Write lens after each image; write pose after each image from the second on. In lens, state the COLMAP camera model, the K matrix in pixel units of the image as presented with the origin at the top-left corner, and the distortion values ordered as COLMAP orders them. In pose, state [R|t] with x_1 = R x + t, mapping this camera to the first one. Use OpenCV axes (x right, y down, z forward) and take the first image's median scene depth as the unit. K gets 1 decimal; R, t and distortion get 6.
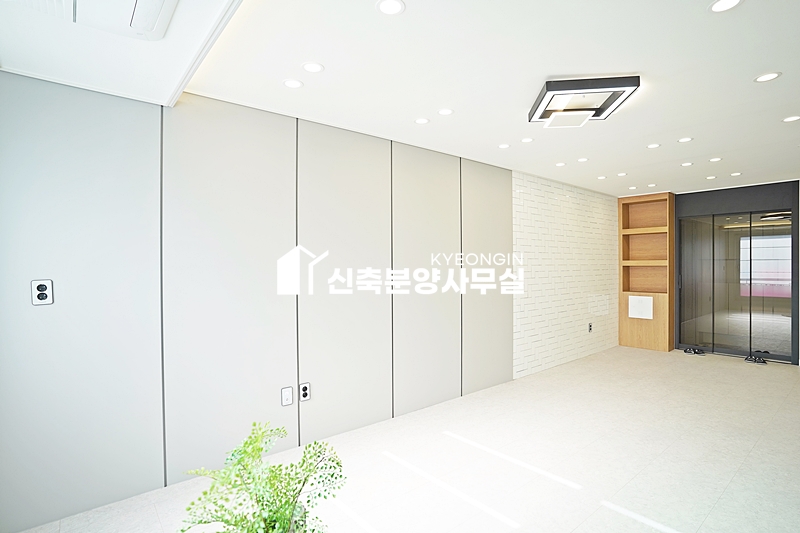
lens RADIAL K [[414.1, 0, 400.3], [0, 414.1, 269.1], [0, 0, 1]] dist [-0.005399, -0.001559]
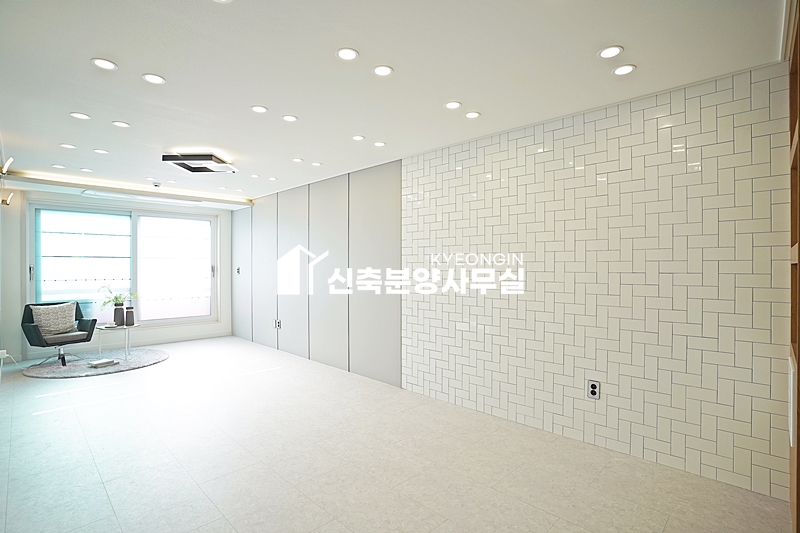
lens RADIAL K [[394.2, 0, 402.0], [0, 394.2, 266.9], [0, 0, 1]] dist [-0.018505, 0.003682]
pose [[0.072092, 0.009375, -0.997354, 1.230488], [-0.000275, 0.999956, 0.009380, -0.009265], [0.997398, -0.000402, 0.072092, 1.012780]]
